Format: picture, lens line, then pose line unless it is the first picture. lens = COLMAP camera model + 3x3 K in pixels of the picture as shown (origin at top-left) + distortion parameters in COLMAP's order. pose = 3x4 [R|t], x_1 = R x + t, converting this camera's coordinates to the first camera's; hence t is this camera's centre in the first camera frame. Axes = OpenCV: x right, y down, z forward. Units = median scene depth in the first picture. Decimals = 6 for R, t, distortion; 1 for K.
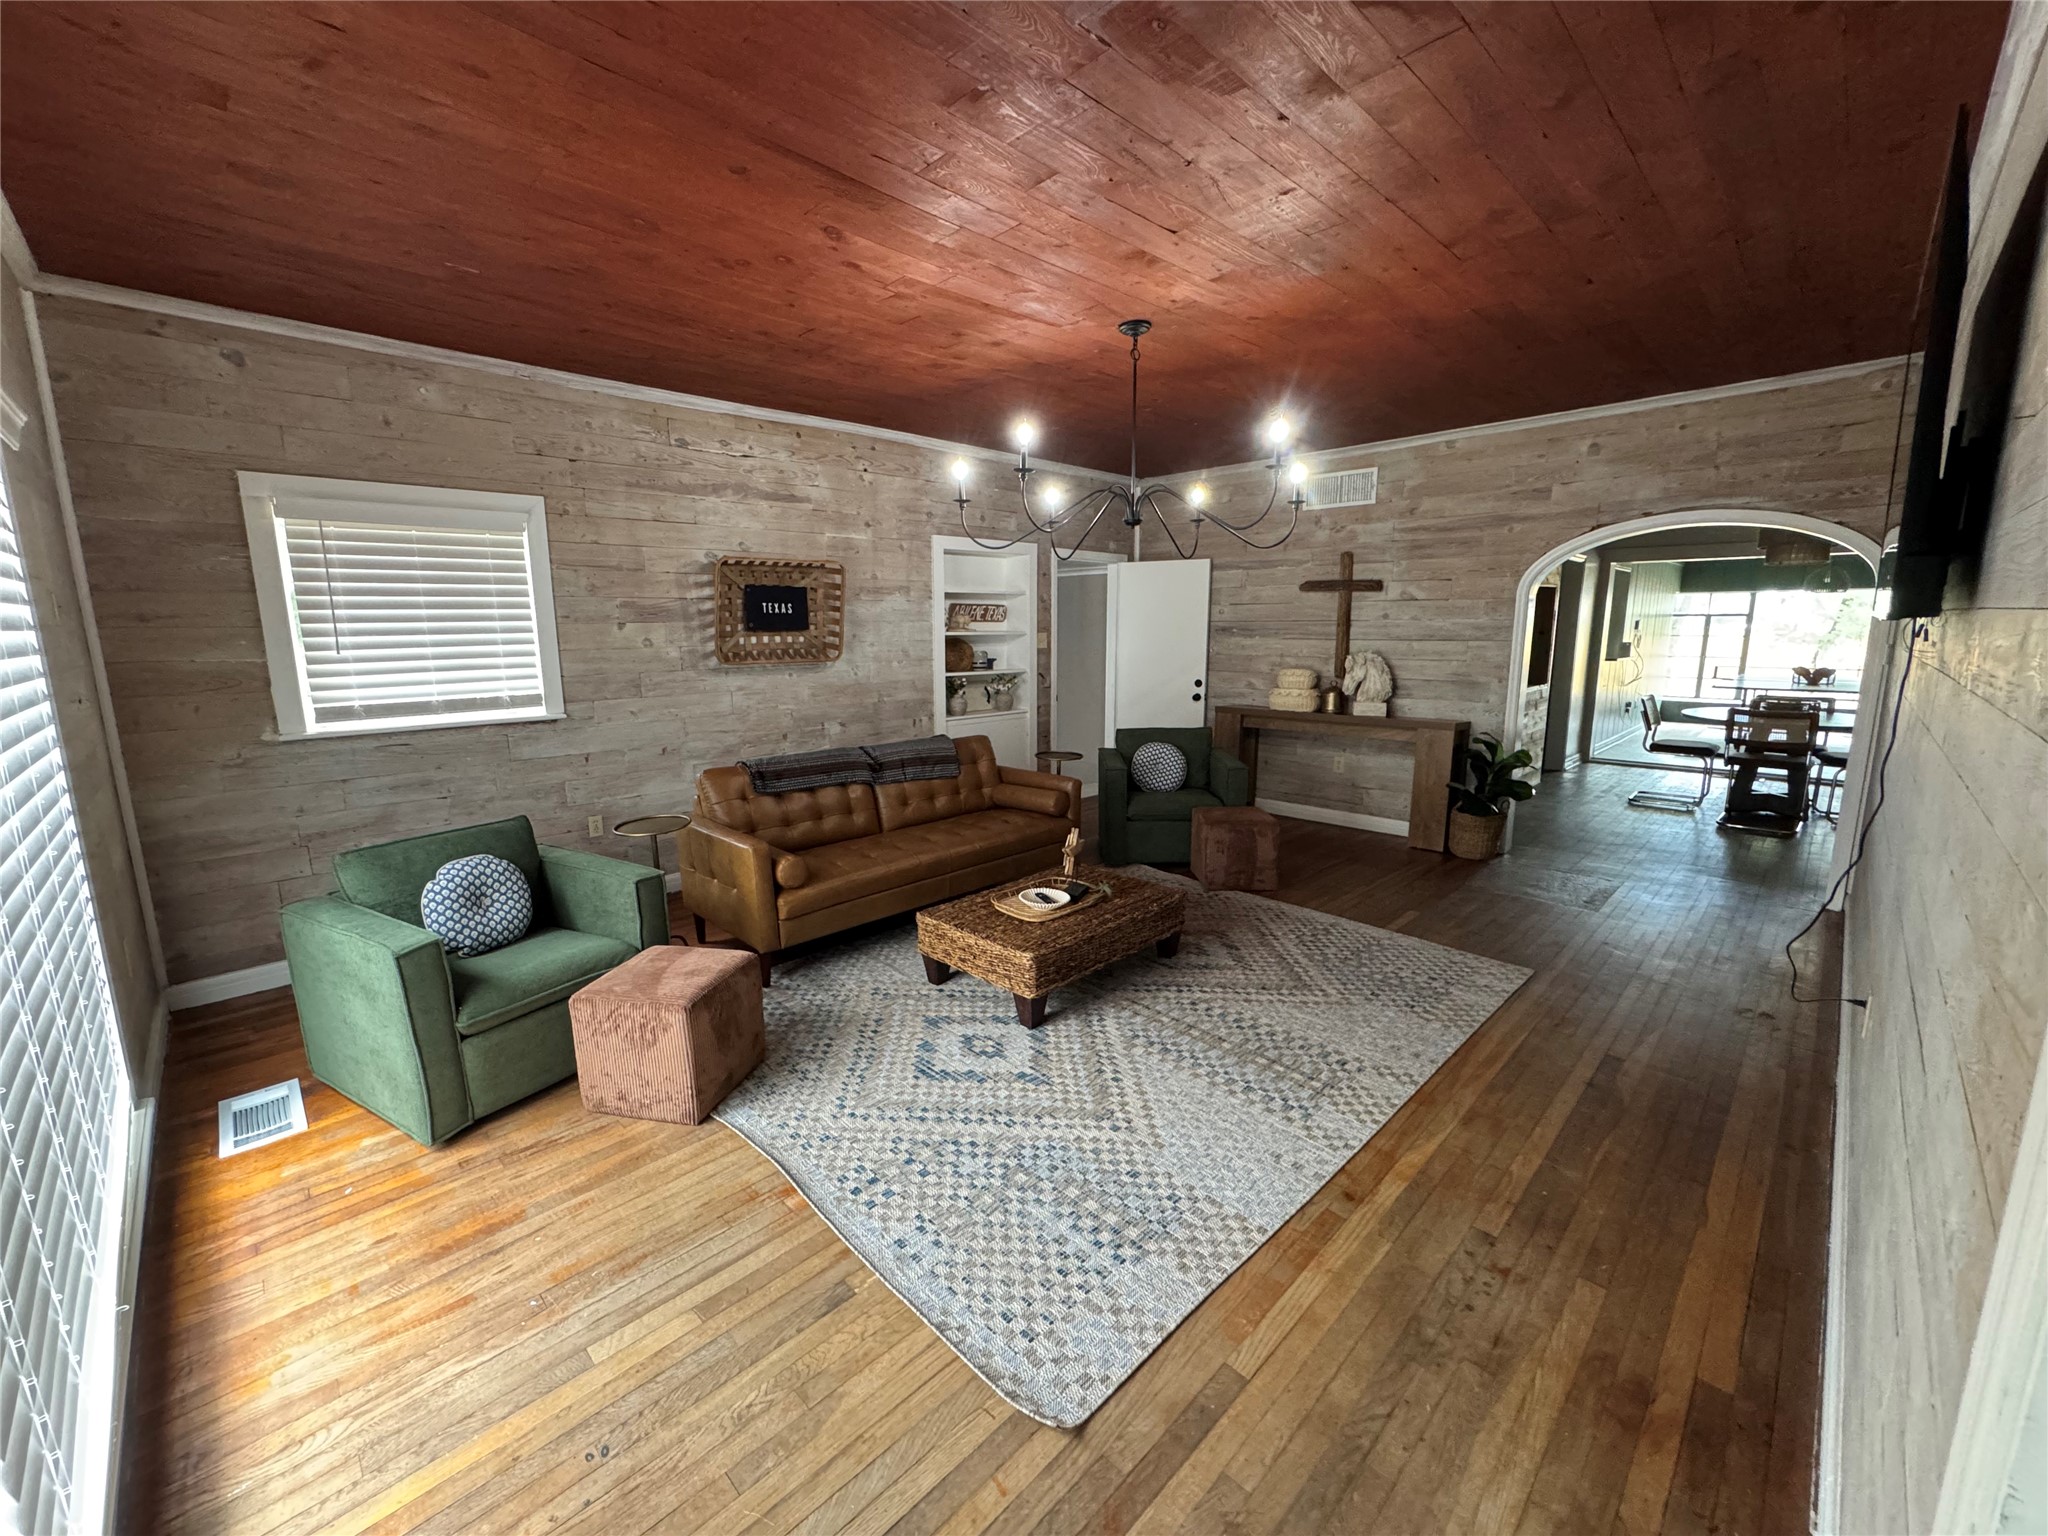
lens RADIAL K [[820.9, 0, 1021.9], [0, 820.9, 768.0], [0, 0, 1]] dist [-0.004678, 0.001046]
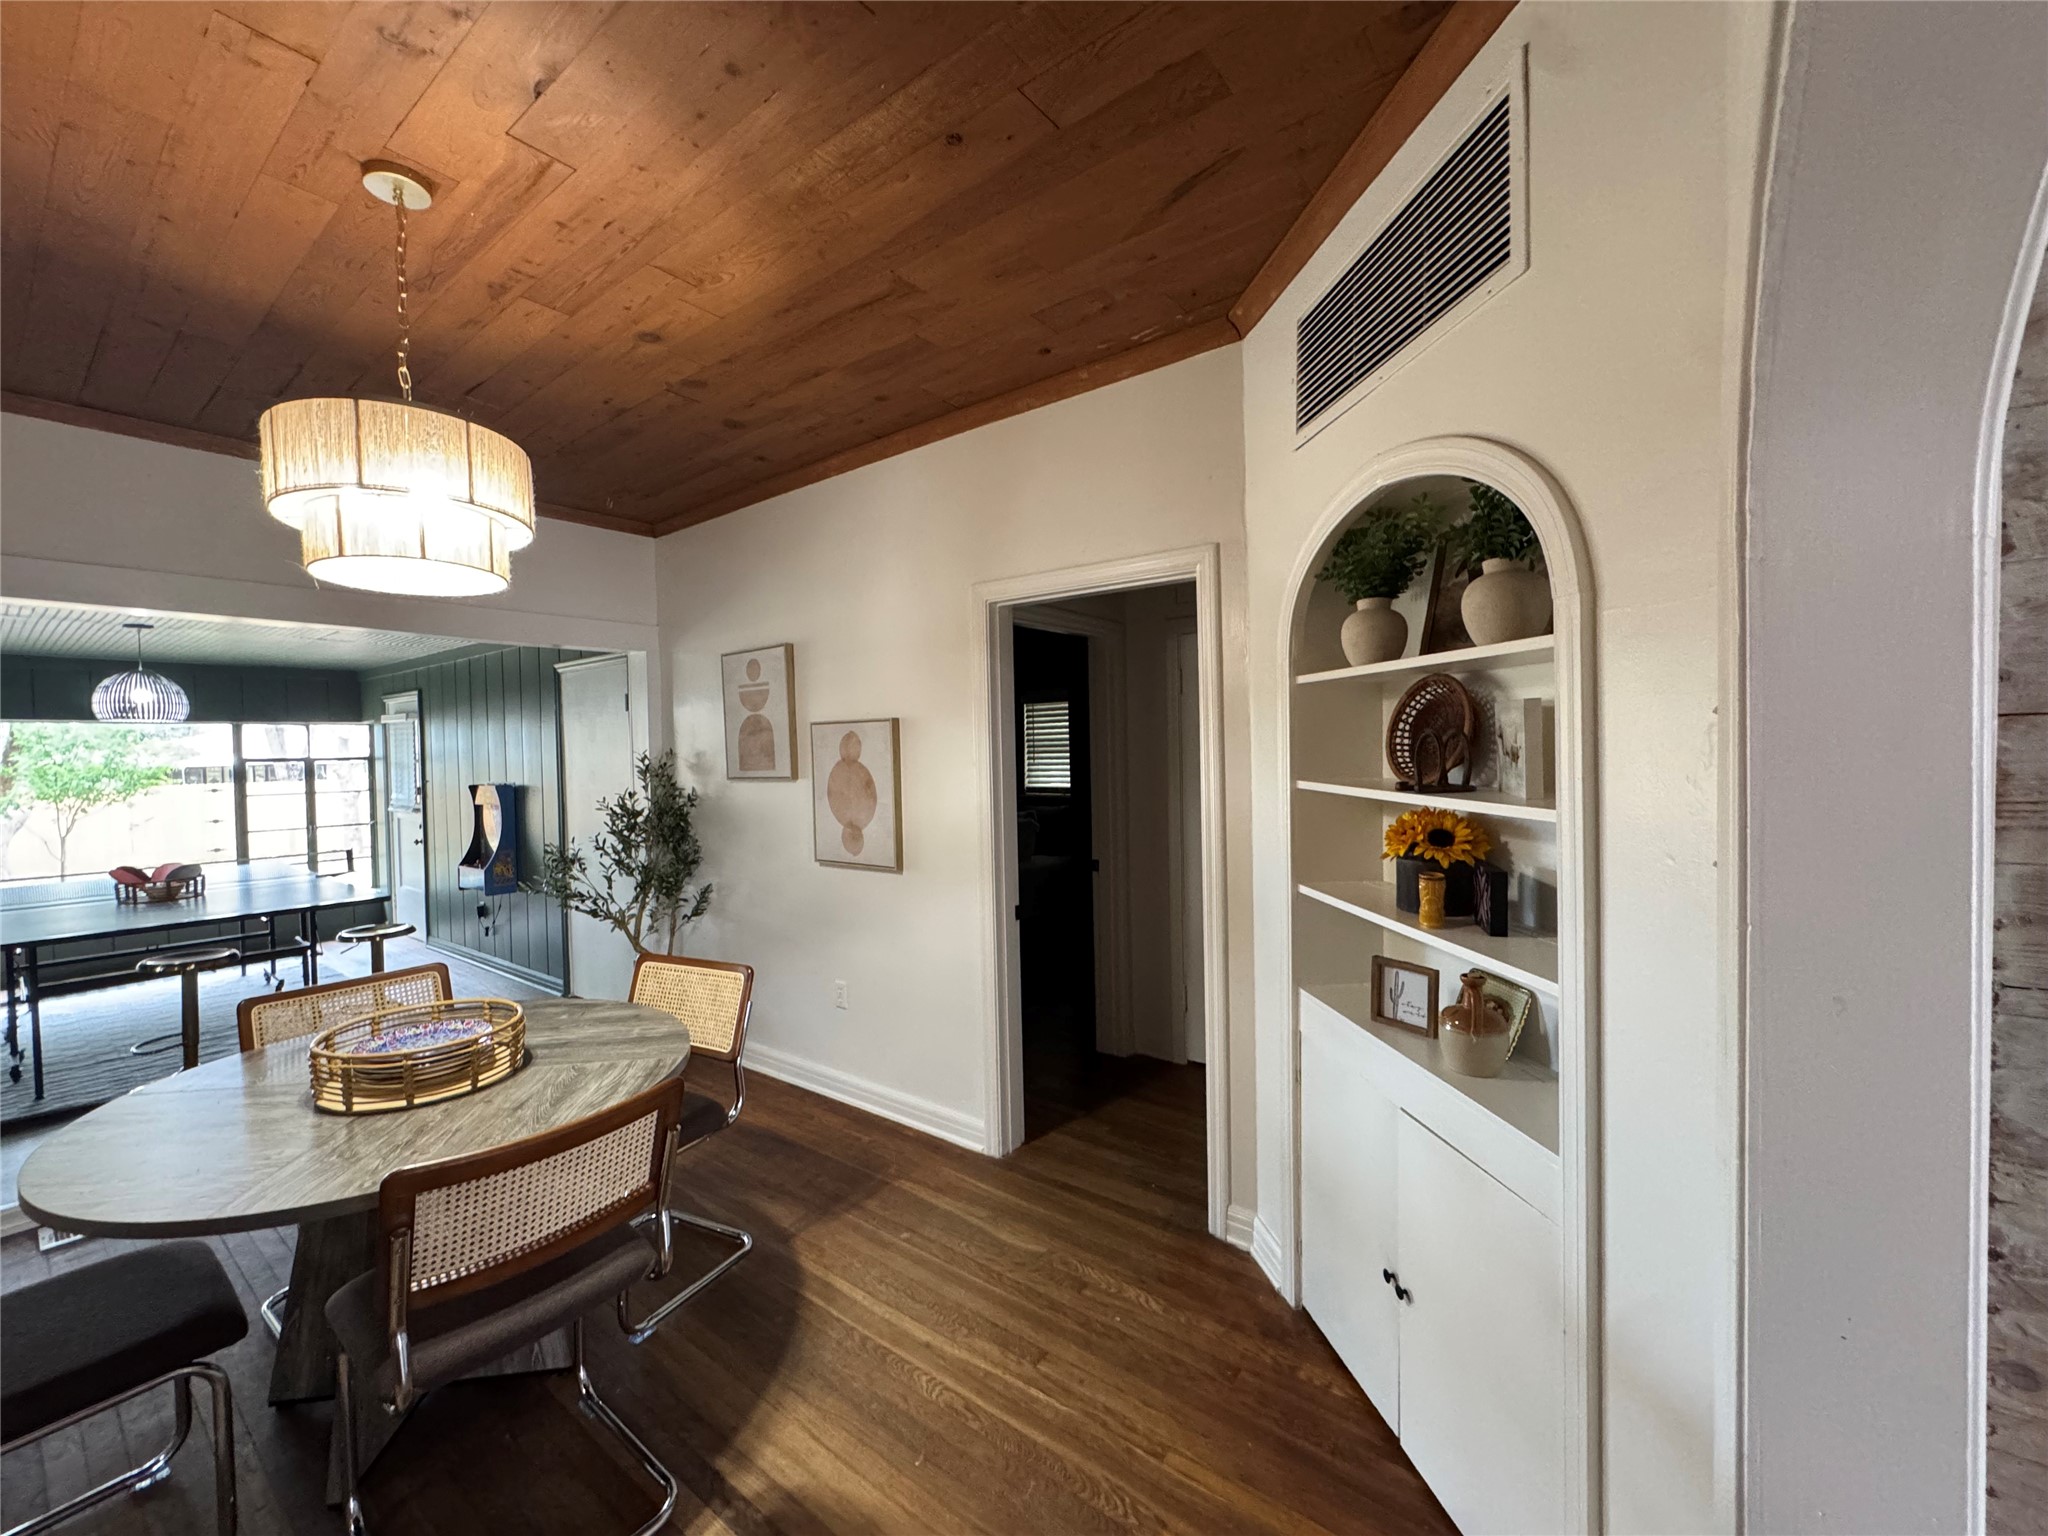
lens RADIAL K [[820.9, 0, 1023.9], [0, 820.9, 766.3], [0, 0, 1]] dist [-0.004678, 0.001046]
pose [[-0.137678, -0.008664, 0.990439, 0.965149], [0.193179, 0.980524, 0.035430, -0.240944], [-0.971456, 0.196210, -0.133323, 1.300982]]
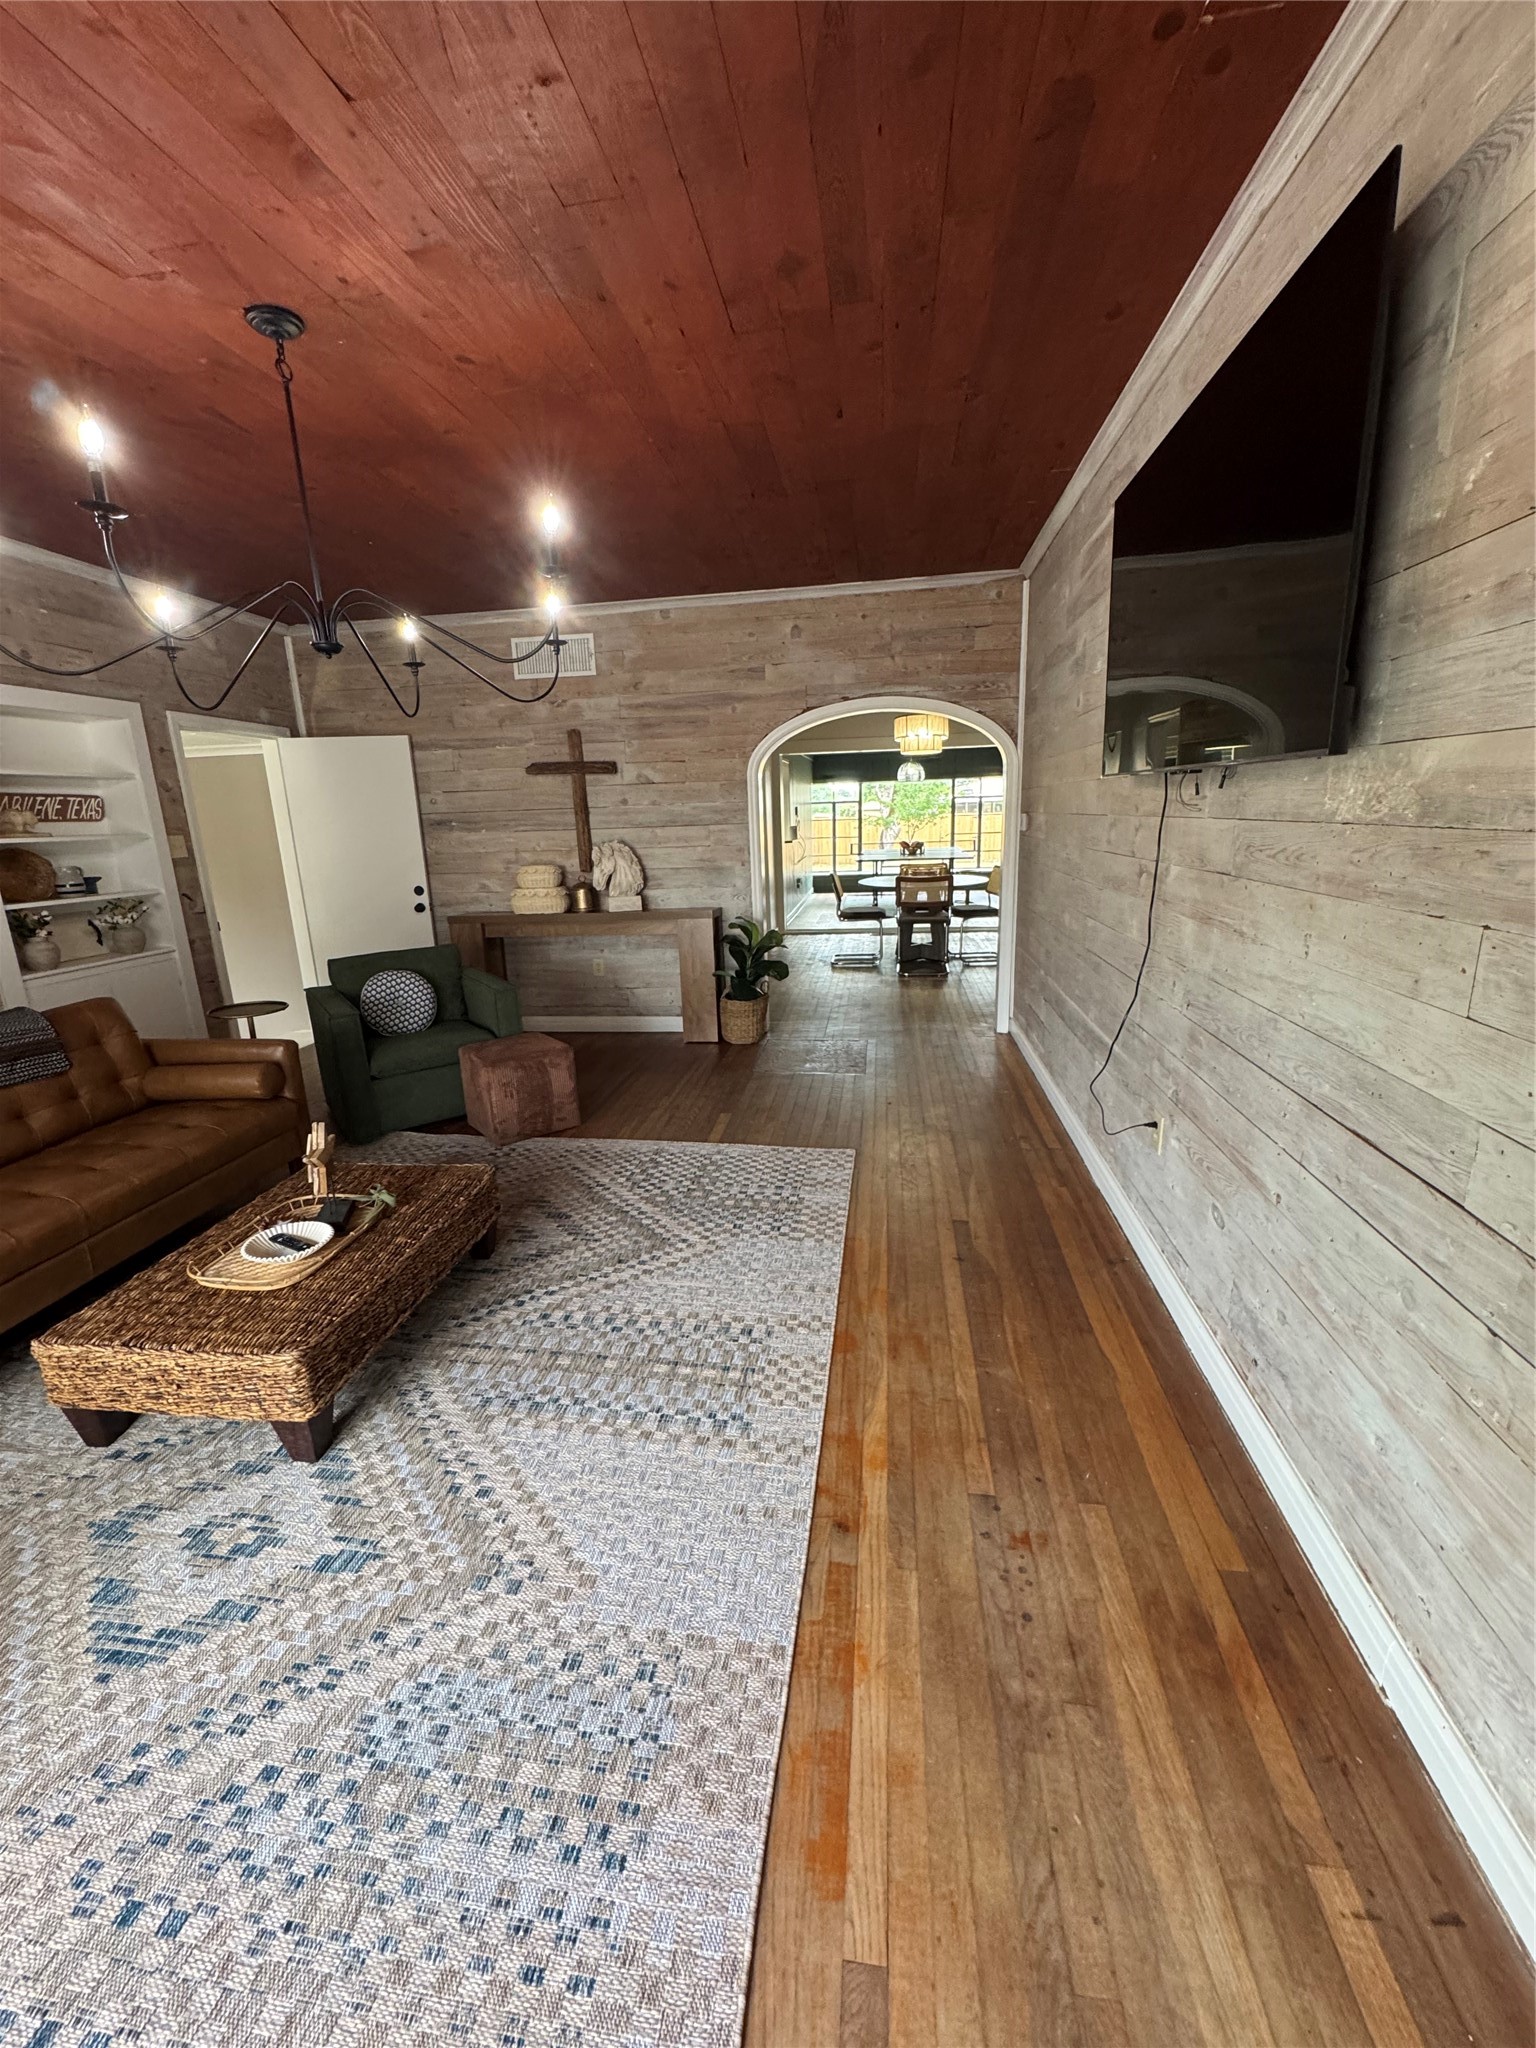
lens RADIAL K [[820.9, 0, 770.9], [0, 820.9, 1024.3], [0, 0, 1]] dist [-0.004678, 0.001046]
pose [[0.791711, -0.172665, 0.585987, -0.017531], [0.134097, 0.984950, 0.109047, -0.025258], [-0.595997, -0.007755, 0.802949, 0.237613]]
